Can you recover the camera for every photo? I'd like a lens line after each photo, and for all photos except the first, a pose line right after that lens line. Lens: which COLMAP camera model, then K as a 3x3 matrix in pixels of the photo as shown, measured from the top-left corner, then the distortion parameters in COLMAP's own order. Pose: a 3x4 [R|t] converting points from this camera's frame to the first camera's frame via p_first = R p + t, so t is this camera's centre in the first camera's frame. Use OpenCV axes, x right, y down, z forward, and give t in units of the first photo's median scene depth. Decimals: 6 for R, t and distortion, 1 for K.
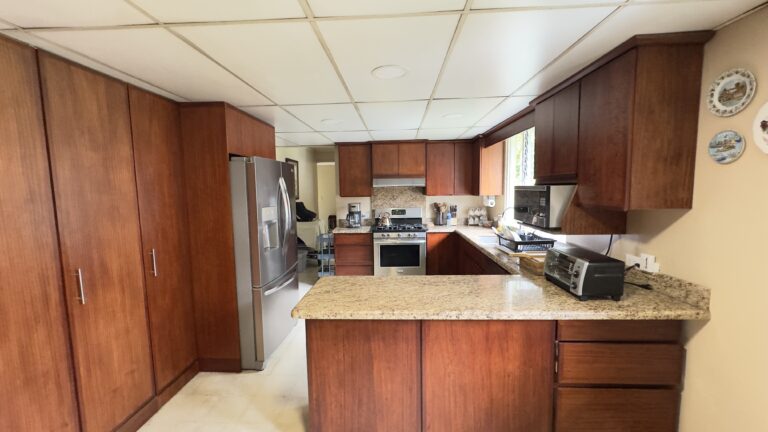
lens RADIAL K [[304.9, 0, 383.9], [0, 304.9, 216.1], [0, 0, 1]] dist [-0.000926, 0.000134]
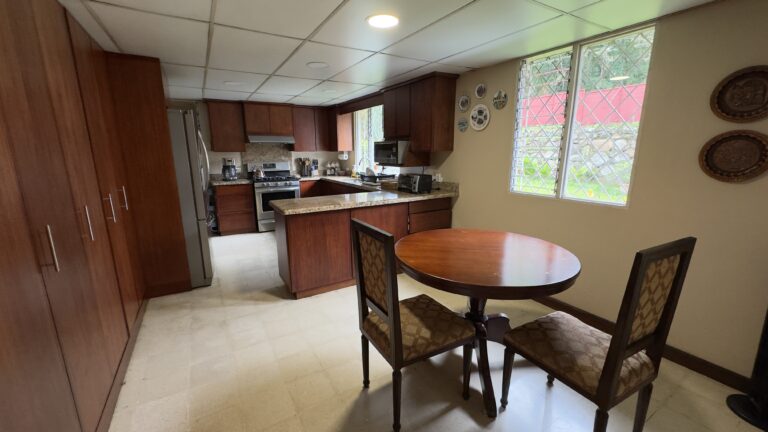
lens RADIAL K [[304.9, 0, 381.7], [0, 304.9, 214.7], [0, 0, 1]] dist [-0.000926, 0.000134]
pose [[0.836475, -0.101009, 0.538616, -0.268078], [0.041577, 0.991731, 0.121413, 0.054086], [-0.546426, -0.079165, 0.833758, -0.244222]]
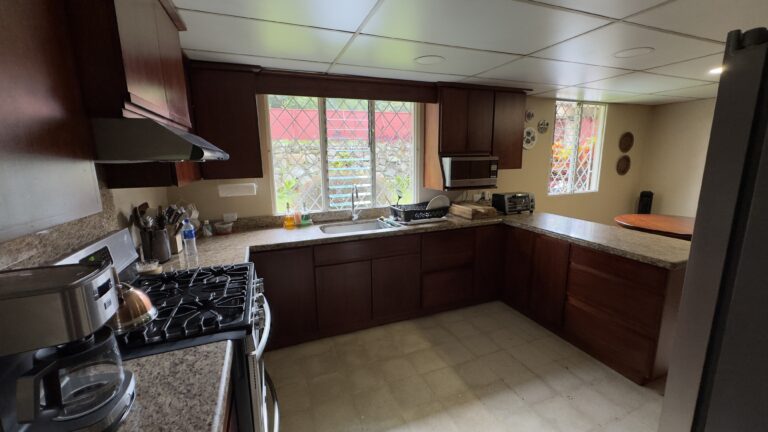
lens RADIAL K [[304.9, 0, 382.3], [0, 304.9, 211.6], [0, 0, 1]] dist [-0.000926, 0.000134]
pose [[-0.410343, -0.139745, 0.901160, -0.289544], [0.112254, 0.972933, 0.201989, -0.091940], [-0.904996, 0.184043, -0.383550, 0.960309]]
